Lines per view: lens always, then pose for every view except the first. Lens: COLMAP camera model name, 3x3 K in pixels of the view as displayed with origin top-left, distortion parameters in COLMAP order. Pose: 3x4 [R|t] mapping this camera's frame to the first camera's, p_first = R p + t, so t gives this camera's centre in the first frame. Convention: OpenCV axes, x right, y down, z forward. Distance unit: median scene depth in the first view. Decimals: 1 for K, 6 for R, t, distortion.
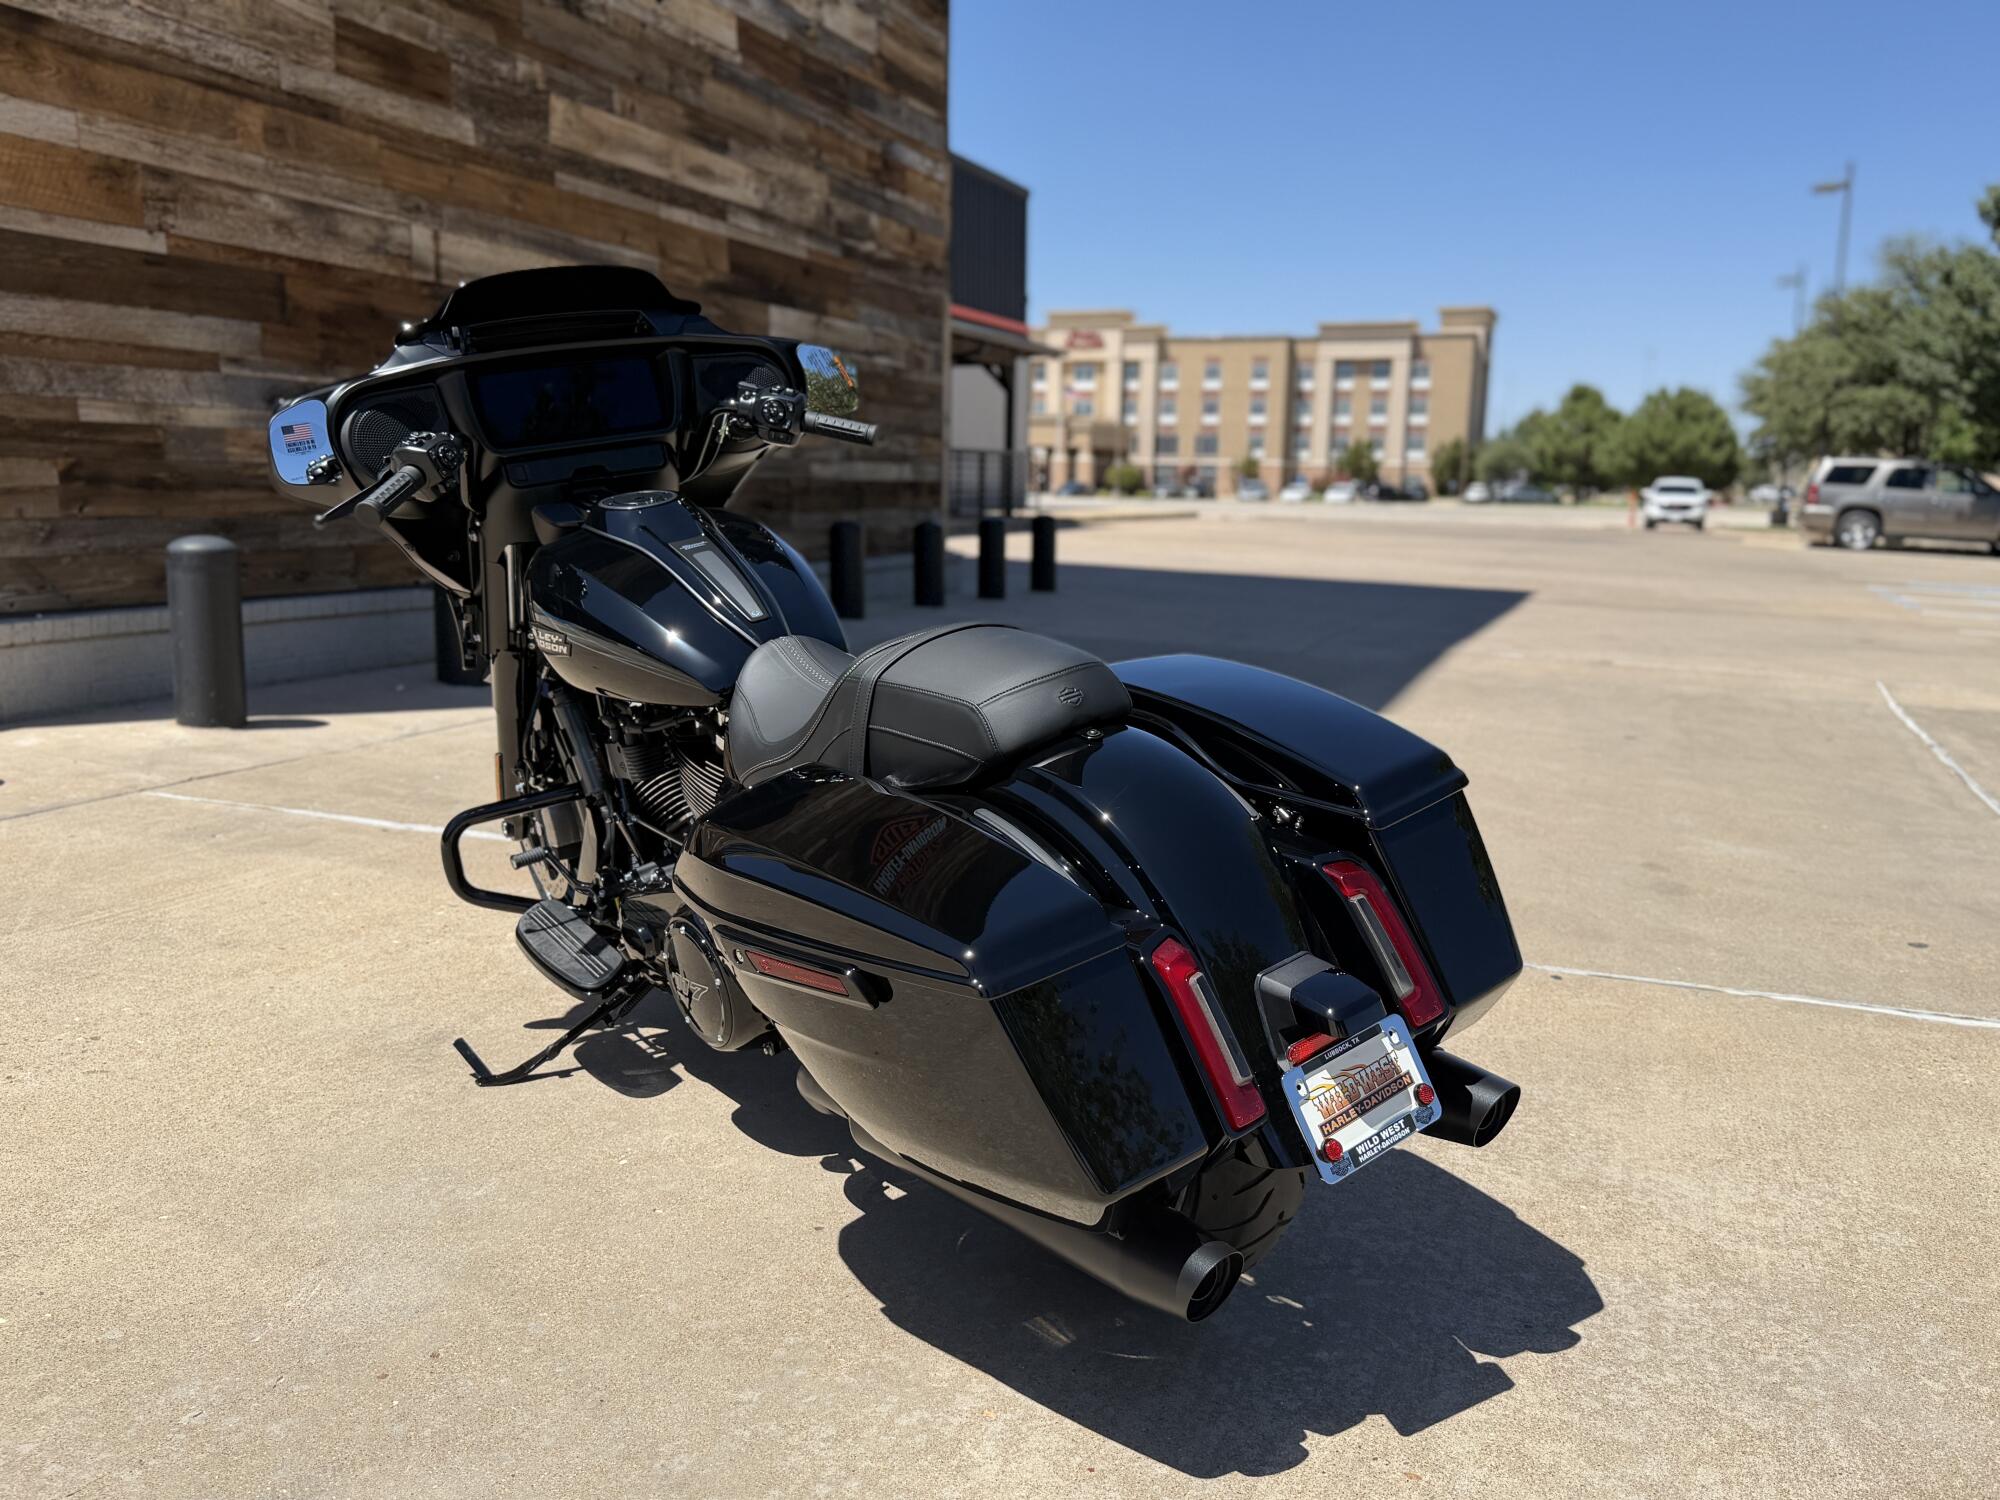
lens RADIAL K [[1699.5, 0, 1007.8], [0, 1699.5, 793.1], [0, 0, 1]] dist [0.019820, -0.069222]
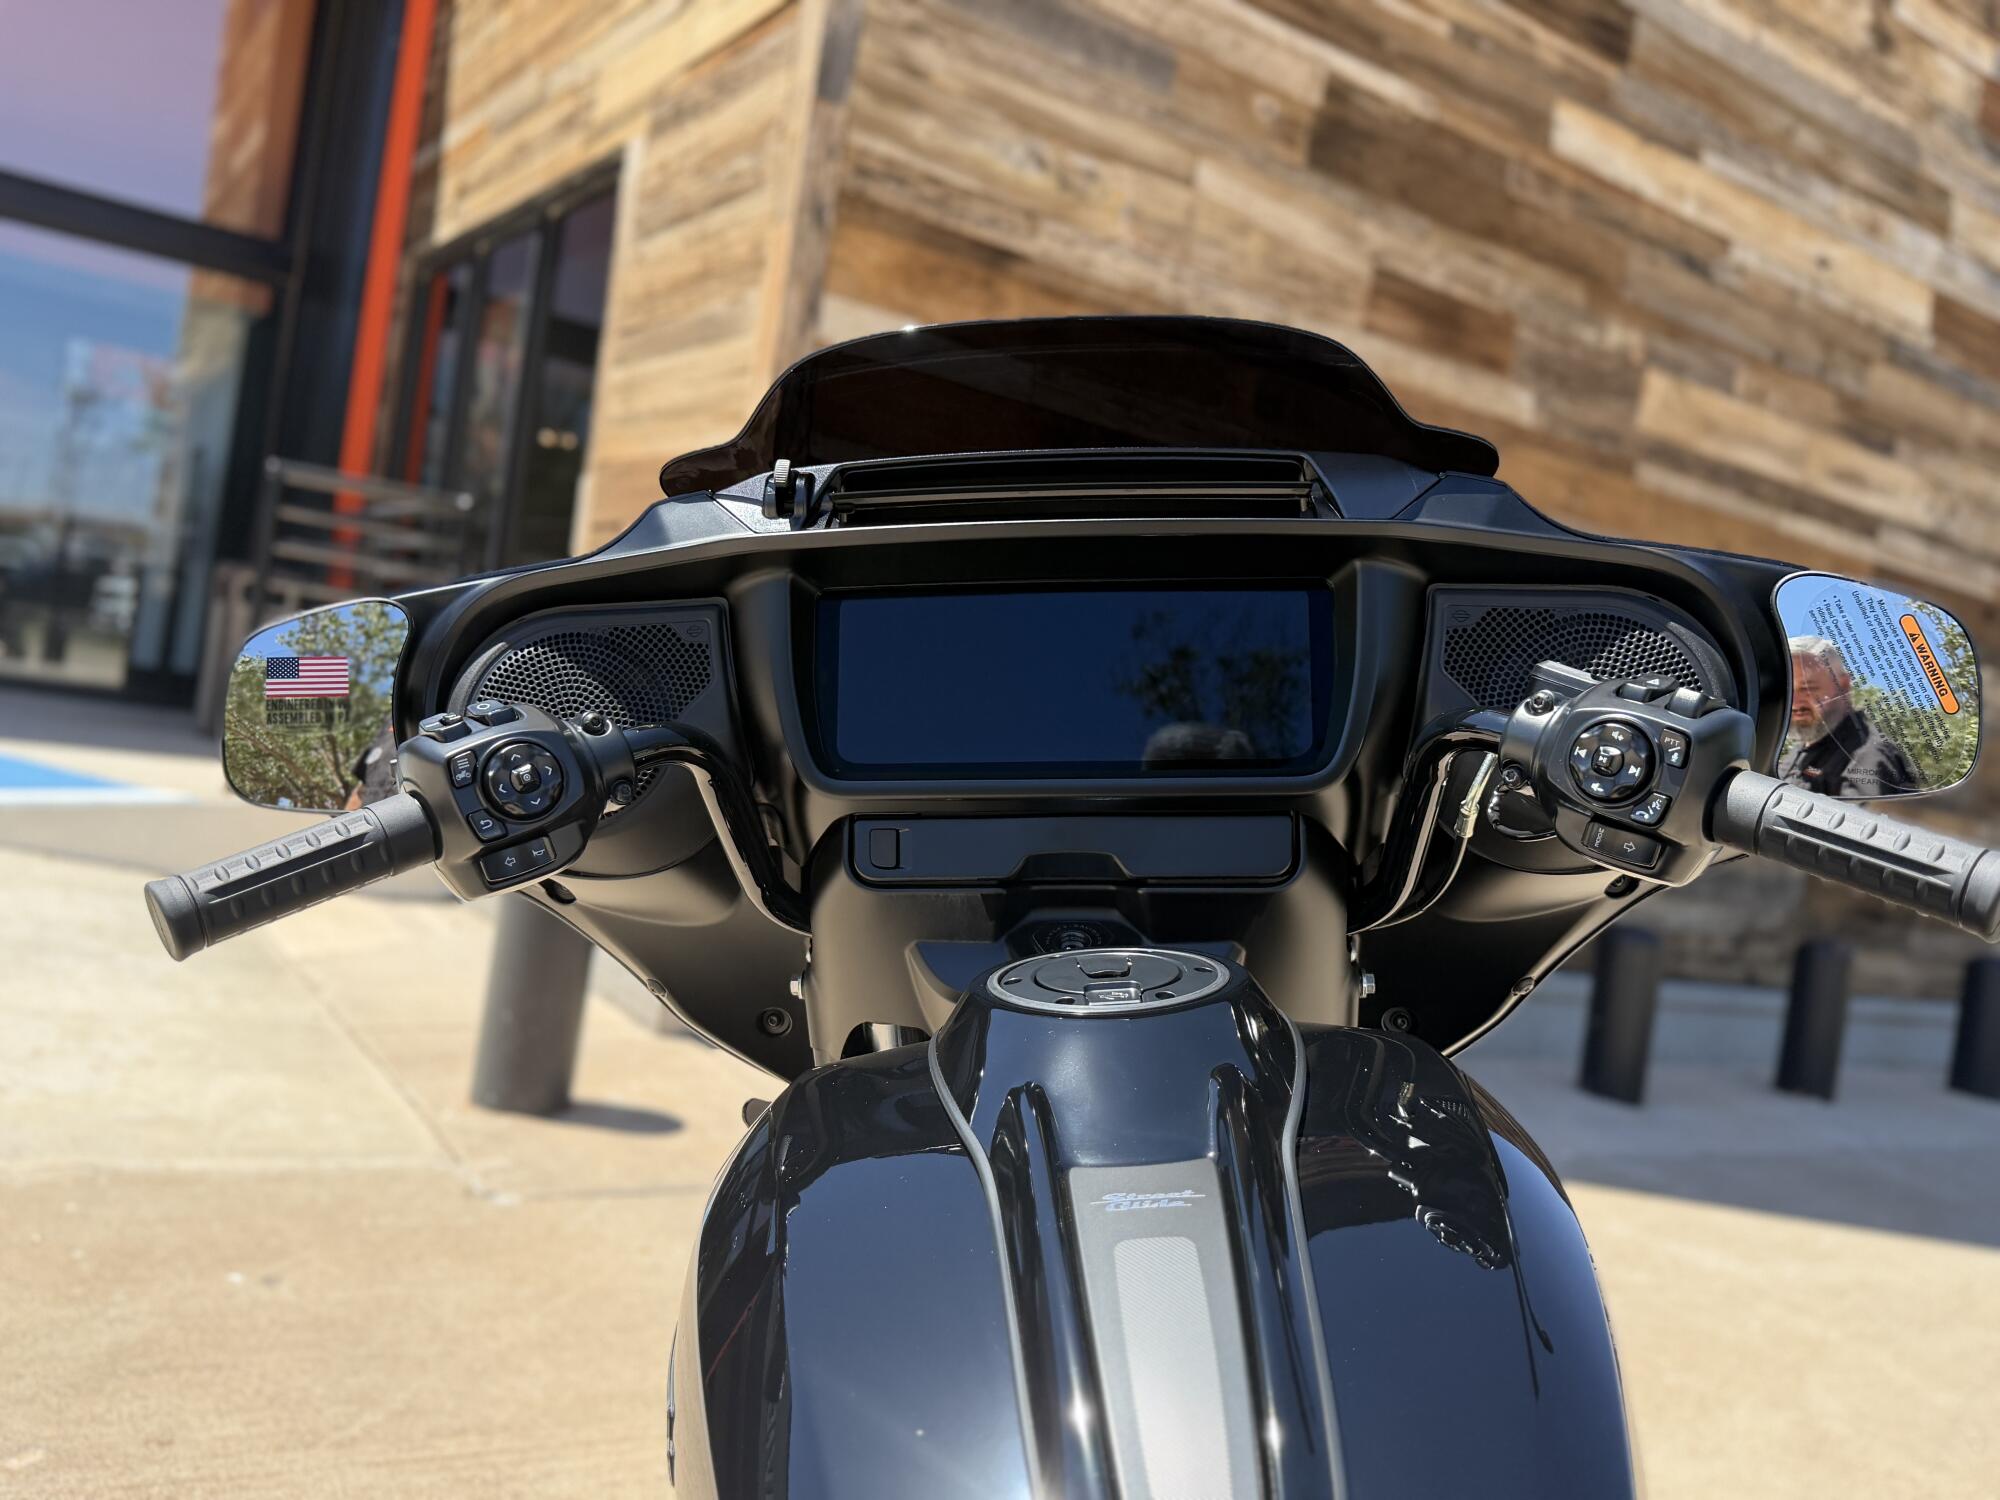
lens RADIAL K [[1687.7, 0, 1029.4], [0, 1687.7, 780.8], [0, 0, 1]] dist [0.022176, -0.056042]
pose [[0.802146, 0.109649, -0.586974, -0.019537], [-0.227650, 0.964911, -0.130852, -0.066493], [0.552030, 0.238588, 0.798961, 0.296876]]
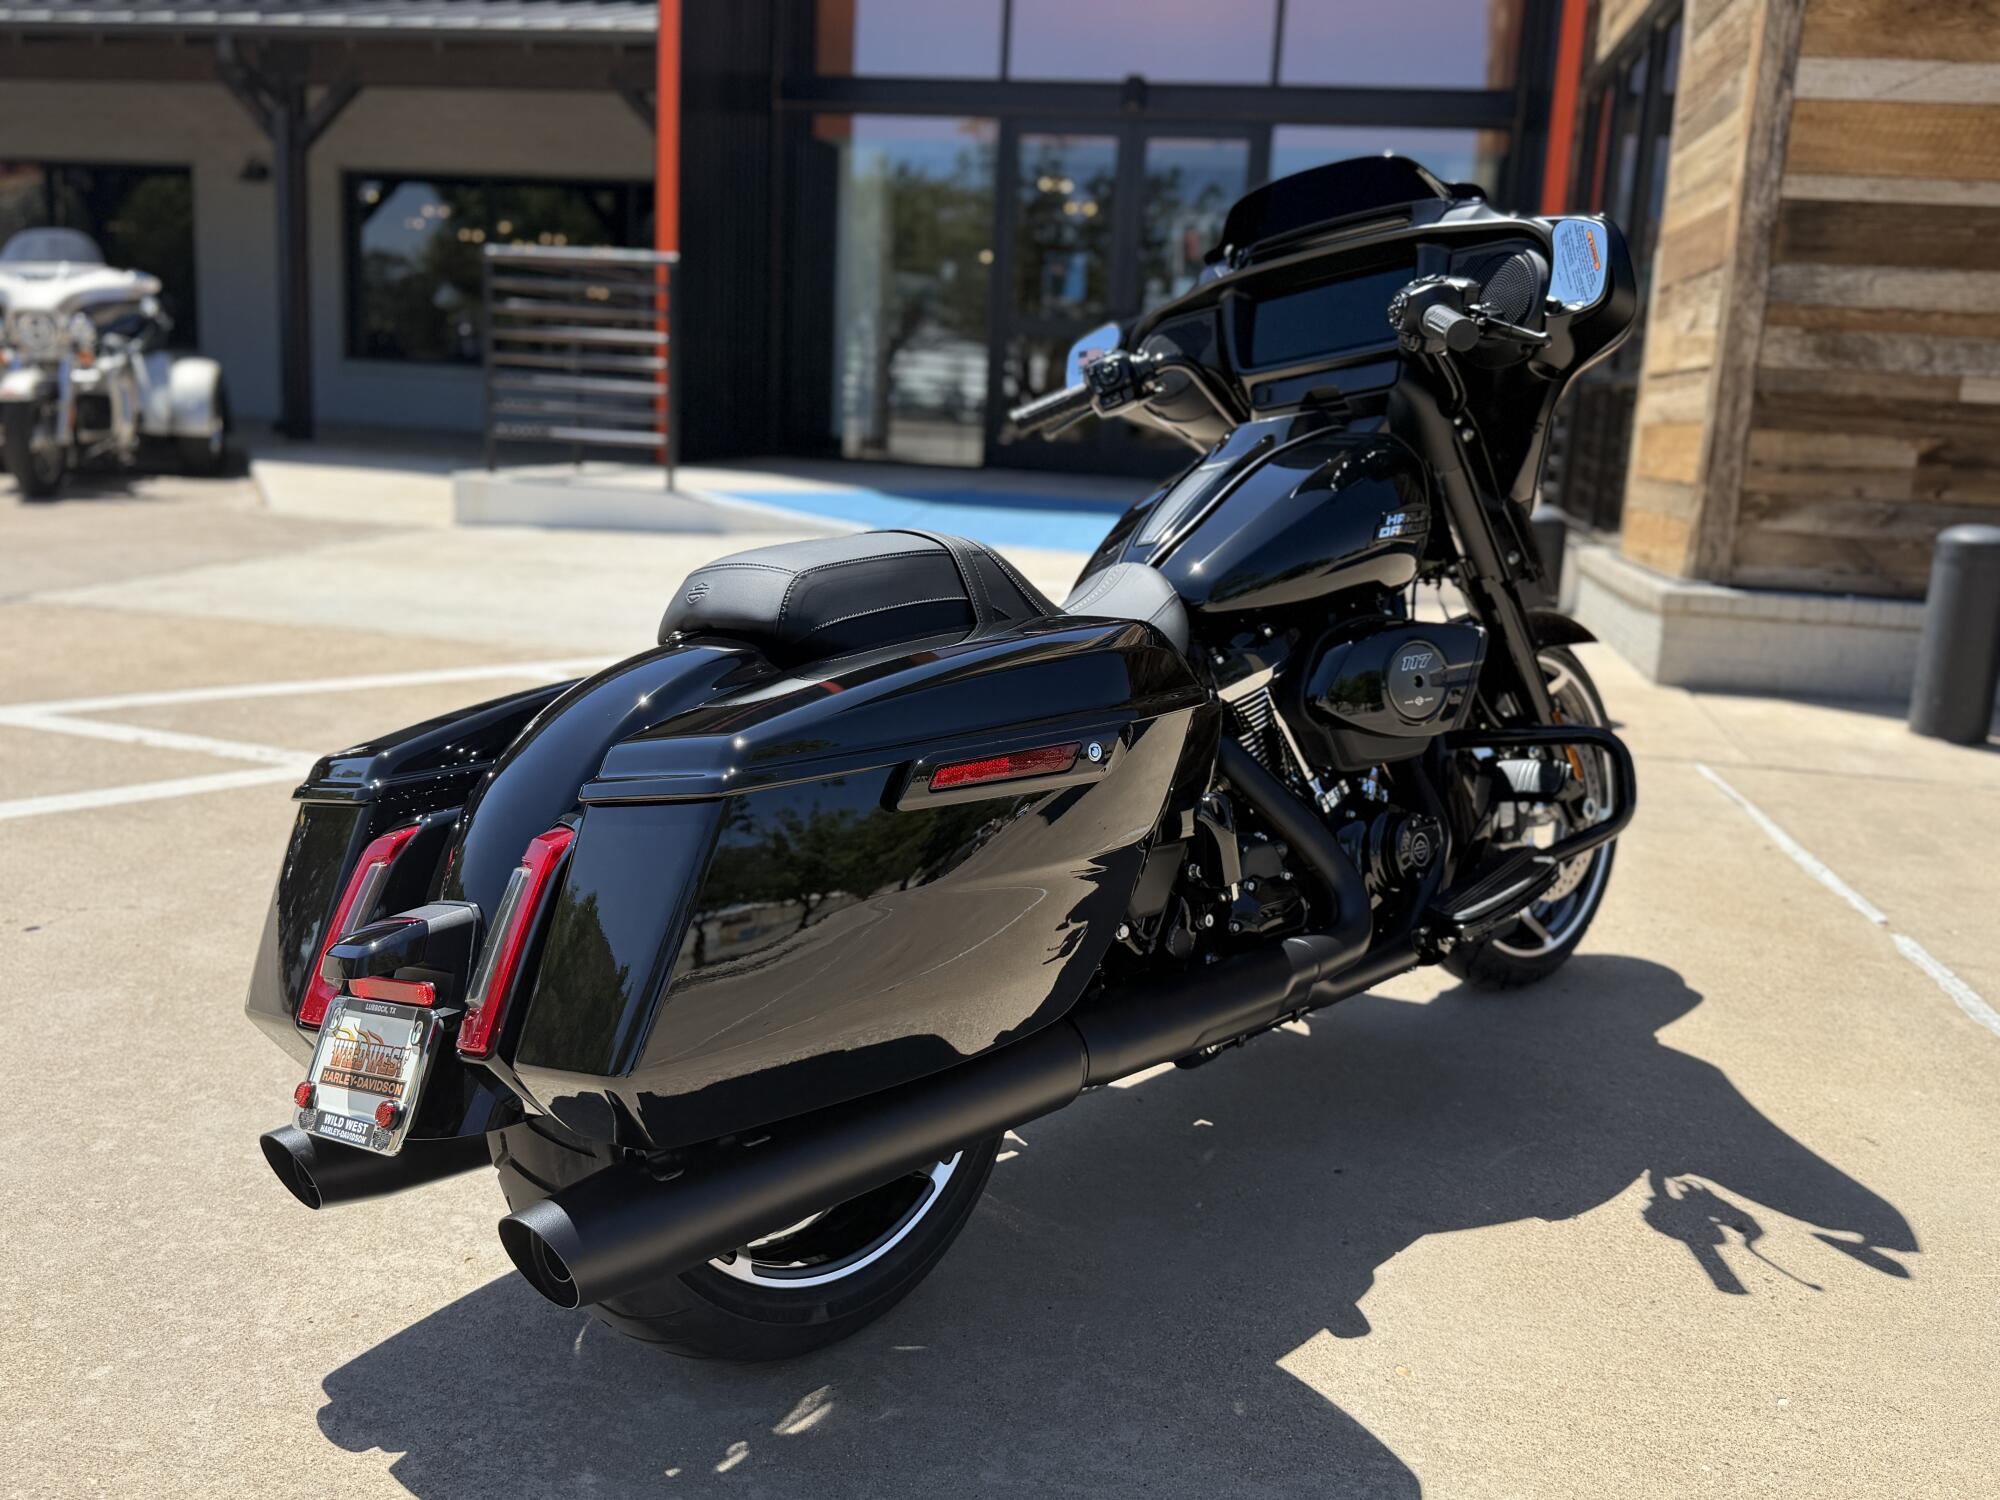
lens RADIAL K [[1699.5, 0, 1007.8], [0, 1699.5, 793.1], [0, 0, 1]] dist [0.019820, -0.069222]
pose [[0.158323, 0.199081, -0.967109, 0.270440], [-0.219268, 0.962096, 0.162153, -0.039713], [0.962733, 0.186384, 0.195974, 0.295266]]
